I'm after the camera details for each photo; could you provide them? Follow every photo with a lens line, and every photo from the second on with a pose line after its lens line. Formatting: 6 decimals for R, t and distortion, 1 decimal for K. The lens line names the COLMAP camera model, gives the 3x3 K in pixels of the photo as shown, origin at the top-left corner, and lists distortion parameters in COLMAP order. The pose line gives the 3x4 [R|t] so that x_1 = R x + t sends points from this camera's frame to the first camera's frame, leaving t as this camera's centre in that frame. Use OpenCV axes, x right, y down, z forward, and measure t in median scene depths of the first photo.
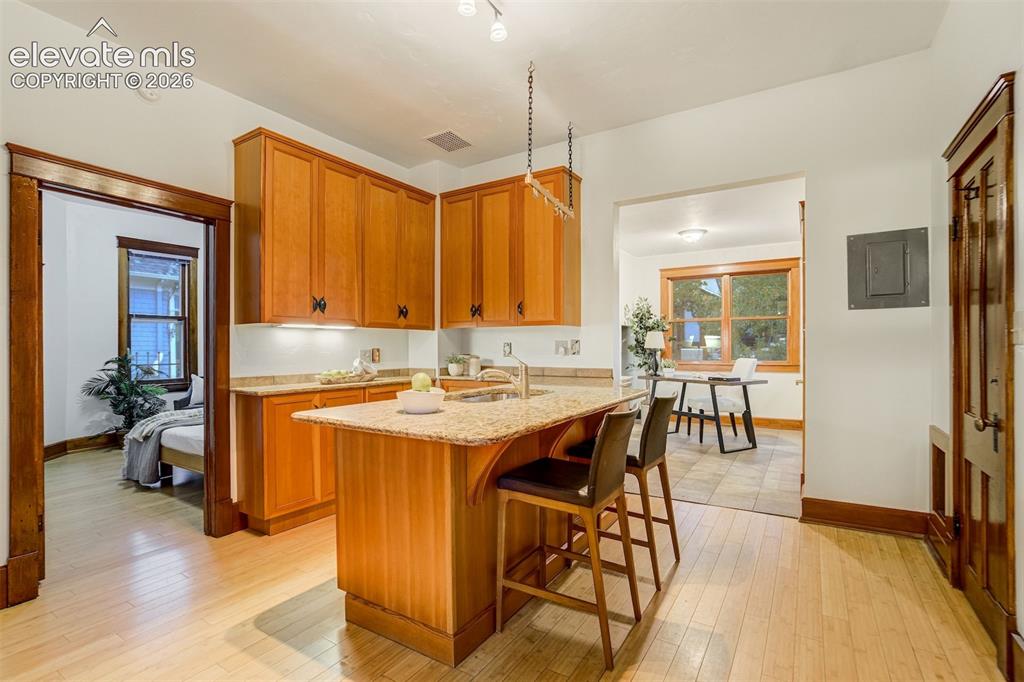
lens RADIAL K [[478.7, 0, 504.0], [0, 478.7, 340.9], [0, 0, 1]] dist [0.000326, -0.000006]
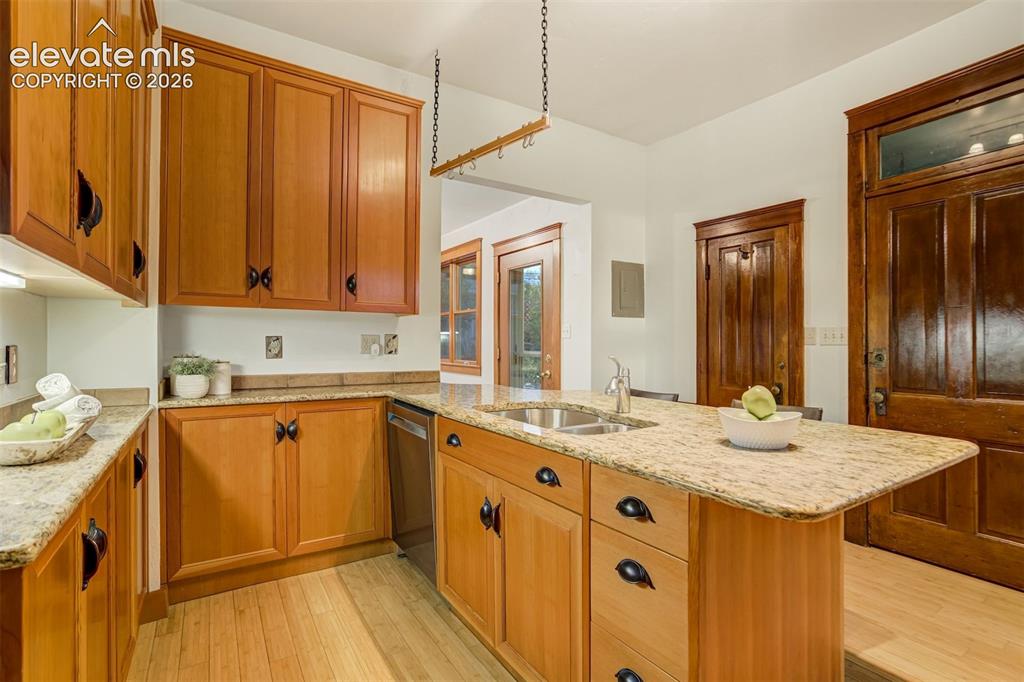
lens RADIAL K [[478.7, 0, 504.0], [0, 478.7, 340.9], [0, 0, 1]] dist [0.000326, -0.000006]
pose [[0.438987, 0.008158, 0.898456, -0.441954], [-0.021932, 0.999758, 0.001638, 0.003177], [-0.898226, -0.020424, 0.439060, 0.516337]]
